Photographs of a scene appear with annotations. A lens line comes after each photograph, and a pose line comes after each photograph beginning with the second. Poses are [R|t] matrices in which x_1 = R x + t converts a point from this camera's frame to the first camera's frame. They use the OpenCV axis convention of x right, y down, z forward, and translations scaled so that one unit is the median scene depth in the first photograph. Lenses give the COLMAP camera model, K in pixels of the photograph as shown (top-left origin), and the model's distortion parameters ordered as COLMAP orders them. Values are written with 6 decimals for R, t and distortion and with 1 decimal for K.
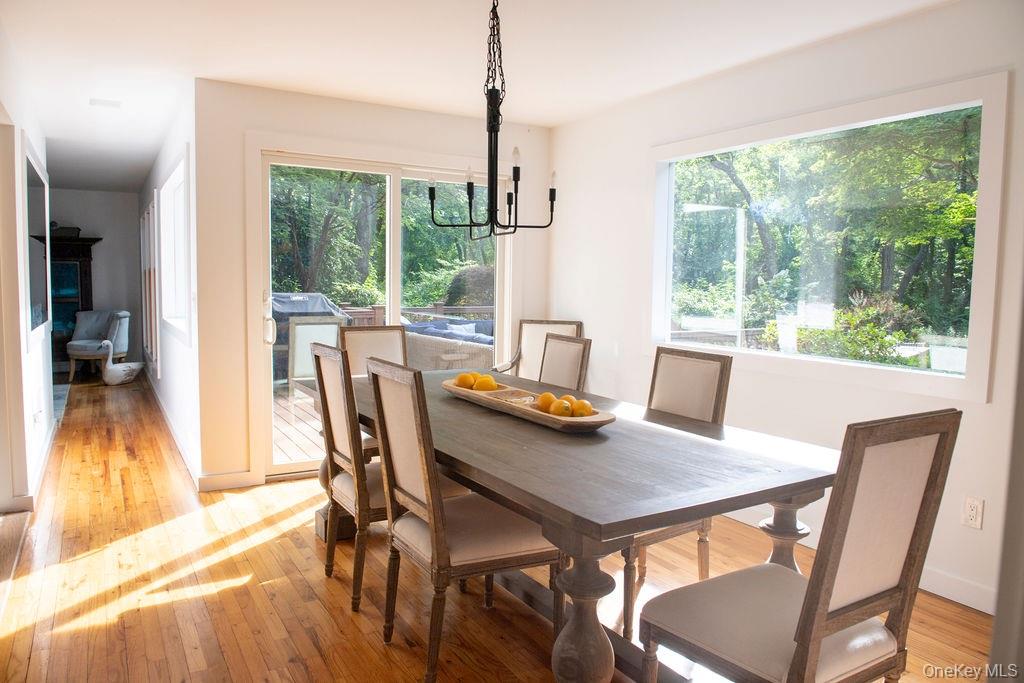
lens RADIAL K [[704.9, 0, 512.0], [0, 704.9, 341.5], [0, 0, 1]] dist [-0.047218, 0.000320]
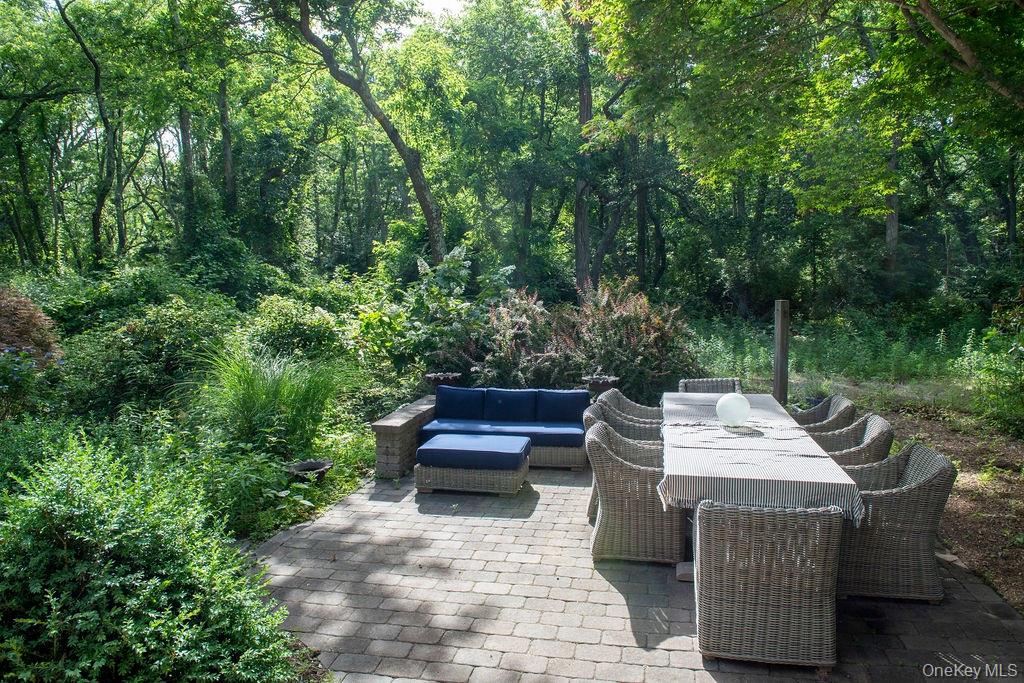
lens RADIAL K [[704.9, 0, 512.0], [0, 704.9, 341.5], [0, 0, 1]] dist [-0.047218, 0.000320]
pose [[0.893597, -0.072302, 0.443010, 0.135754], [0.064271, 0.997382, 0.033139, -0.033449], [-0.444246, -0.001140, 0.895904, 0.378973]]
